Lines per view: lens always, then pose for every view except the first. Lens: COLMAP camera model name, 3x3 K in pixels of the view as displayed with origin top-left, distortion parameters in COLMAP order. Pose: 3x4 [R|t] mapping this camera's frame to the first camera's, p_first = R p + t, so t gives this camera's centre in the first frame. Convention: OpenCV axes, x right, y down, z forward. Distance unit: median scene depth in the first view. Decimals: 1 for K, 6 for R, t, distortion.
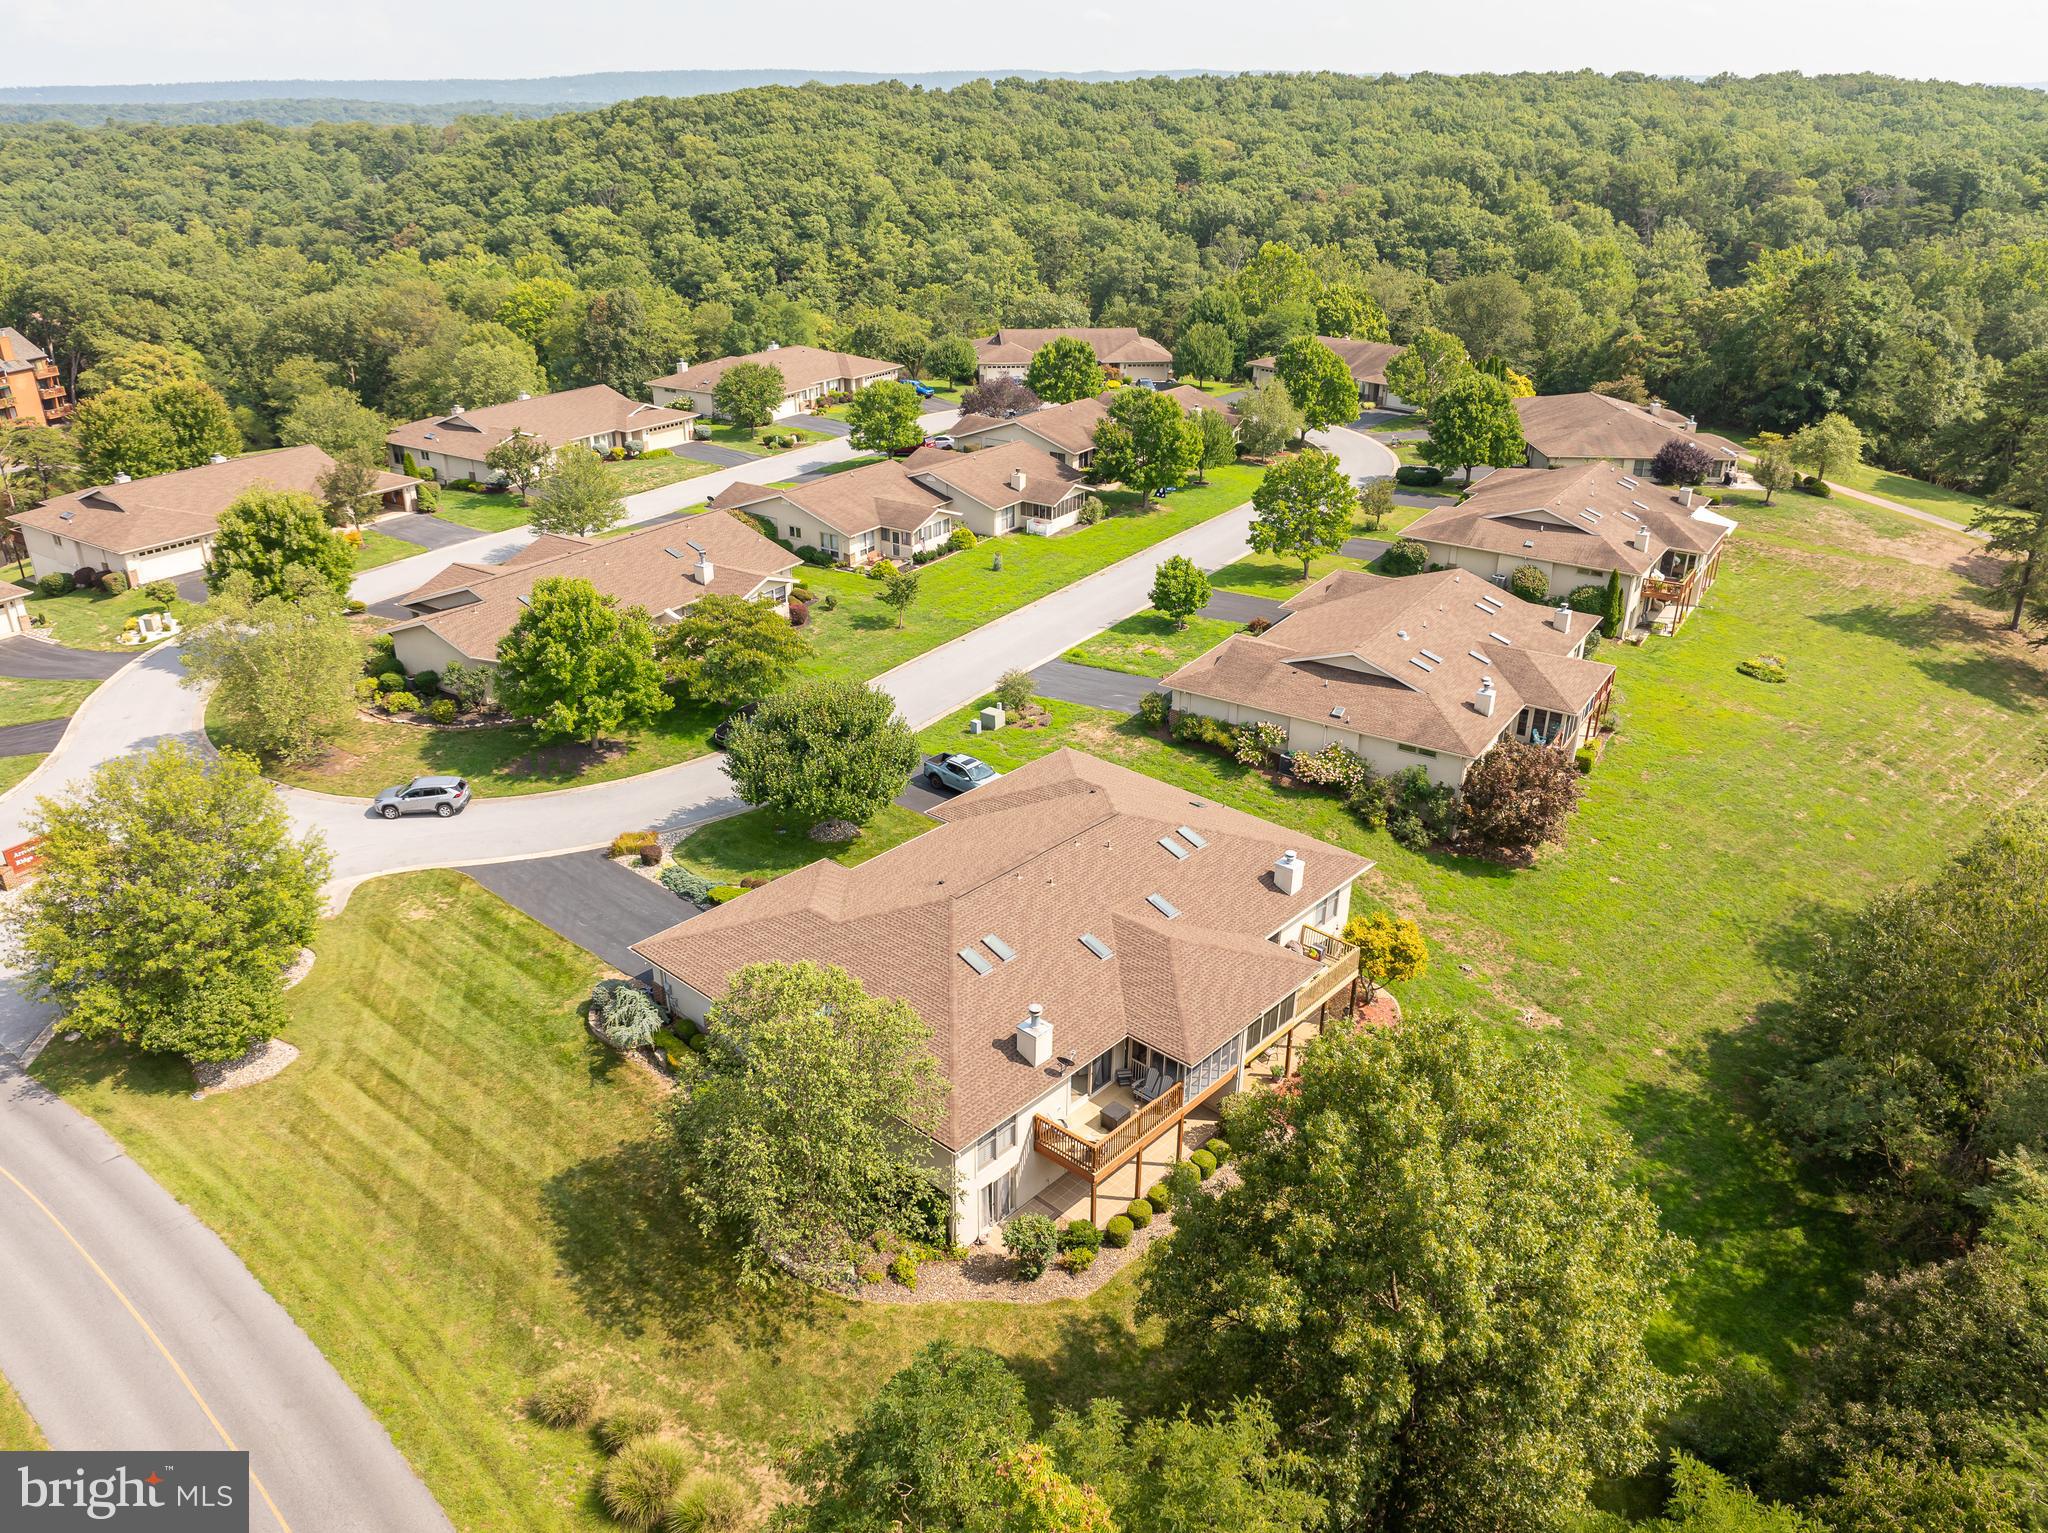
lens RADIAL K [[1452.5, 0, 1027.5], [0, 1452.5, 757.9], [0, 0, 1]] dist [-0.037277, -0.001861]
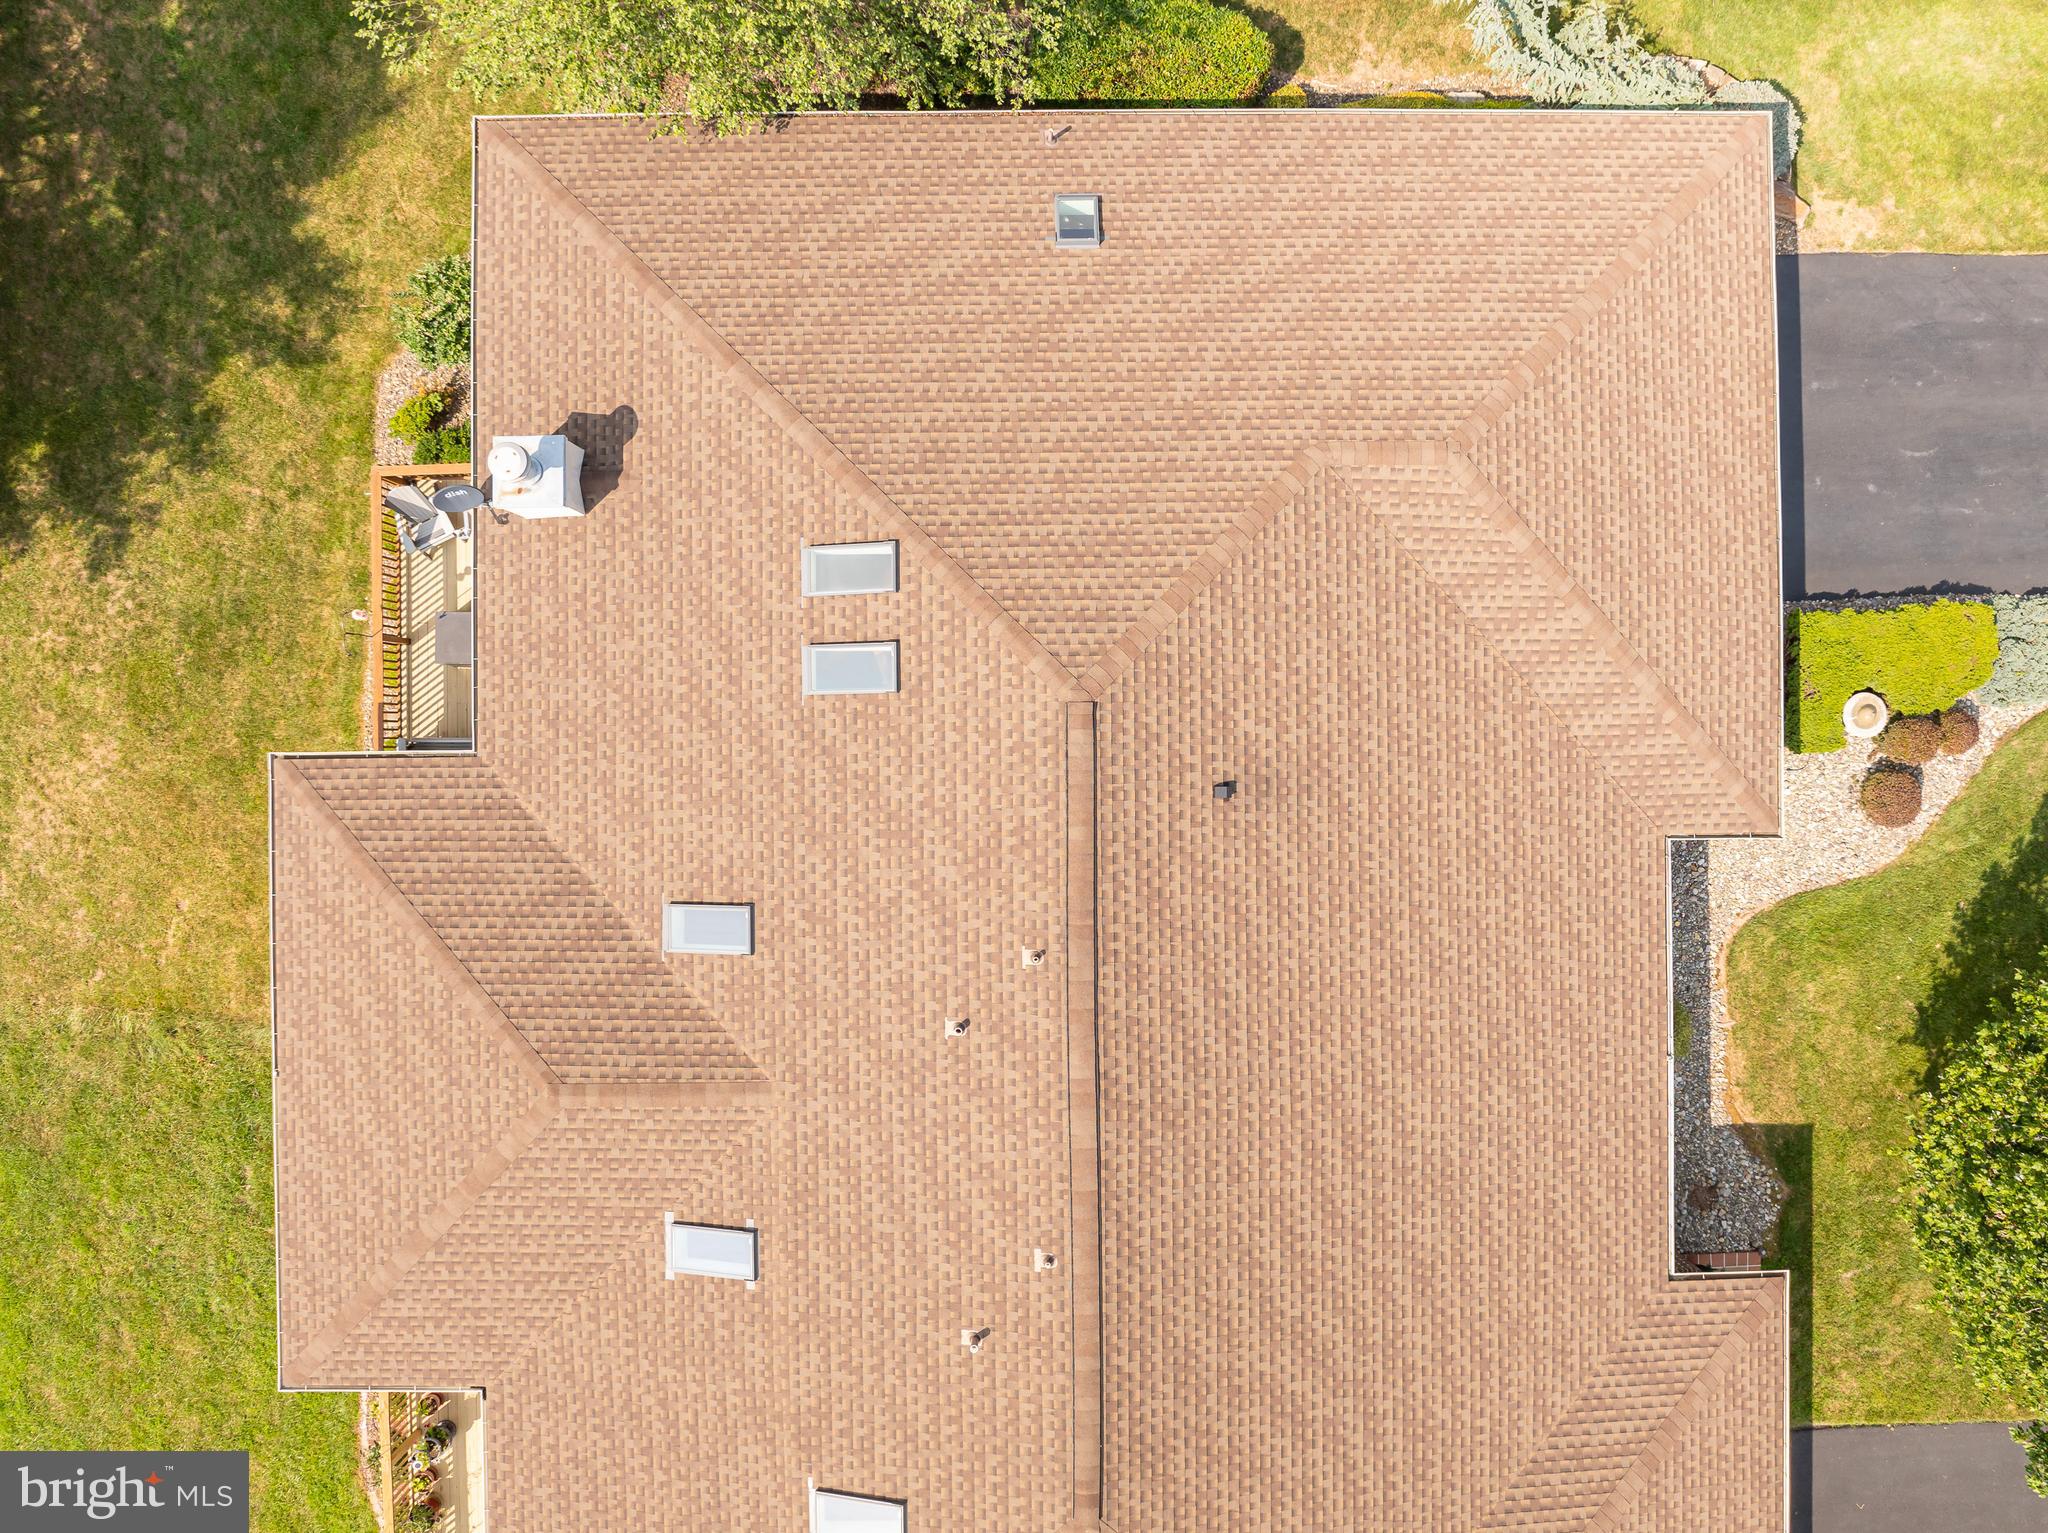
lens RADIAL K [[1471.5, 0, 1057.2], [0, 1471.5, 780.2], [0, 0, 1]] dist [-0.058125, 0.023875]
pose [[-0.734705, 0.678190, -0.016359, -0.030157], [-0.294821, -0.297486, 0.908066, -0.198856], [0.610974, 0.671983, 0.418508, 0.926217]]
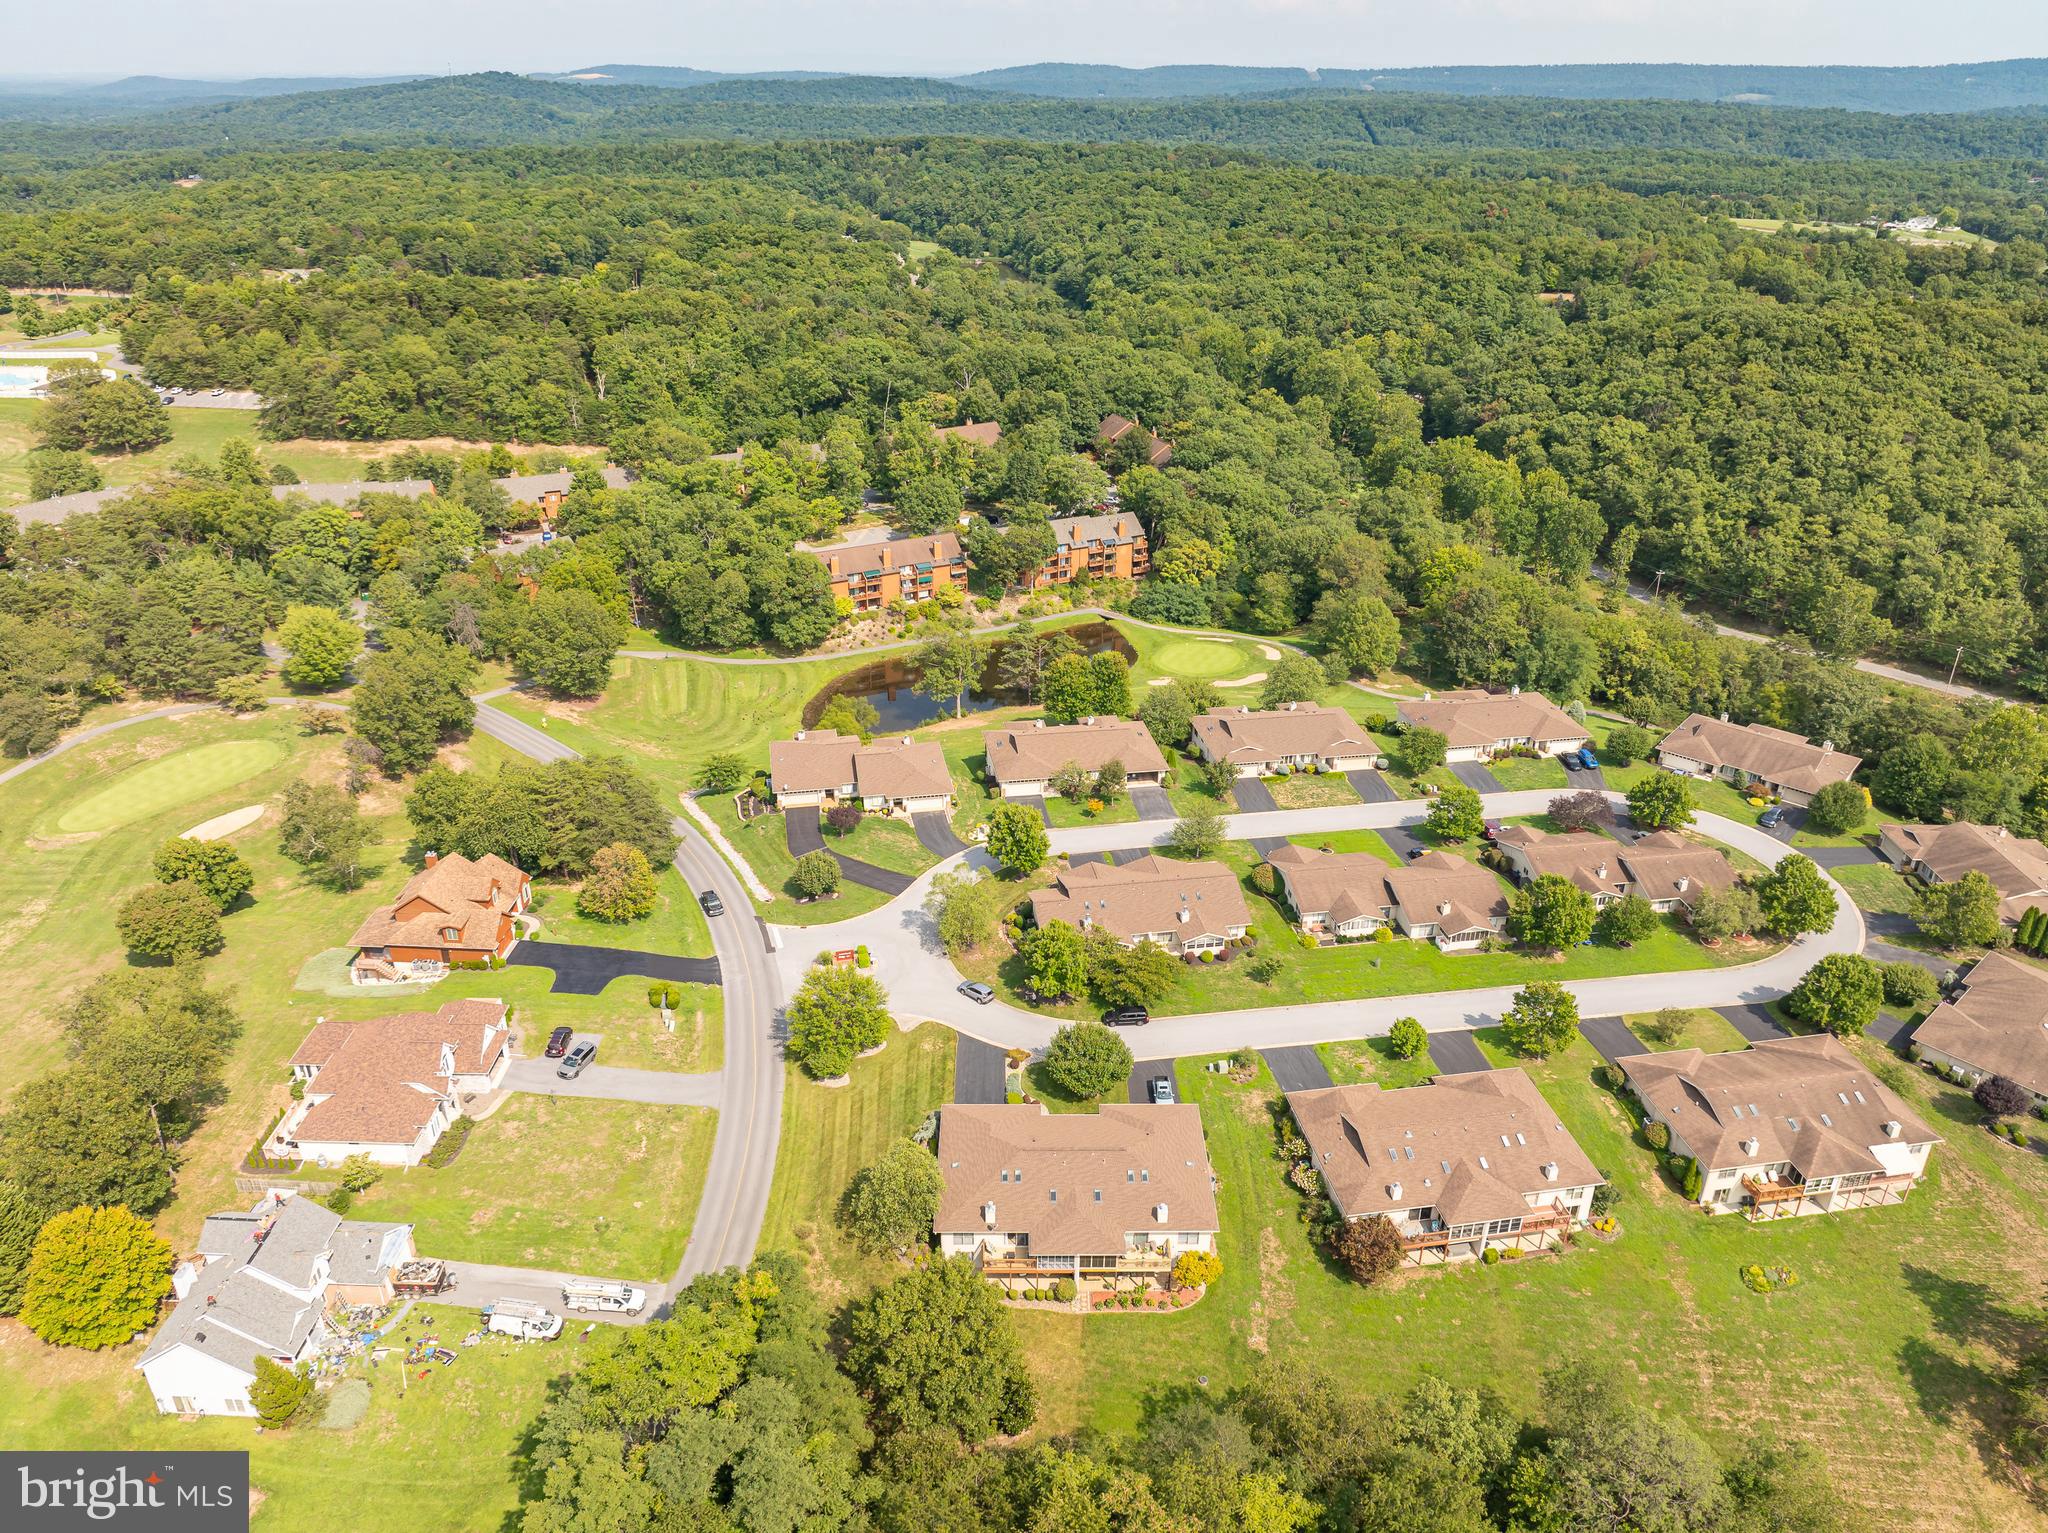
lens RADIAL K [[1452.5, 0, 1027.5], [0, 1452.5, 757.9], [0, 0, 1]] dist [-0.037277, -0.001861]
pose [[0.675953, 0.318931, -0.664357, 1.477423], [-0.306840, 0.941445, 0.139755, -0.941141], [0.670028, 0.109384, 0.734233, -0.958461]]
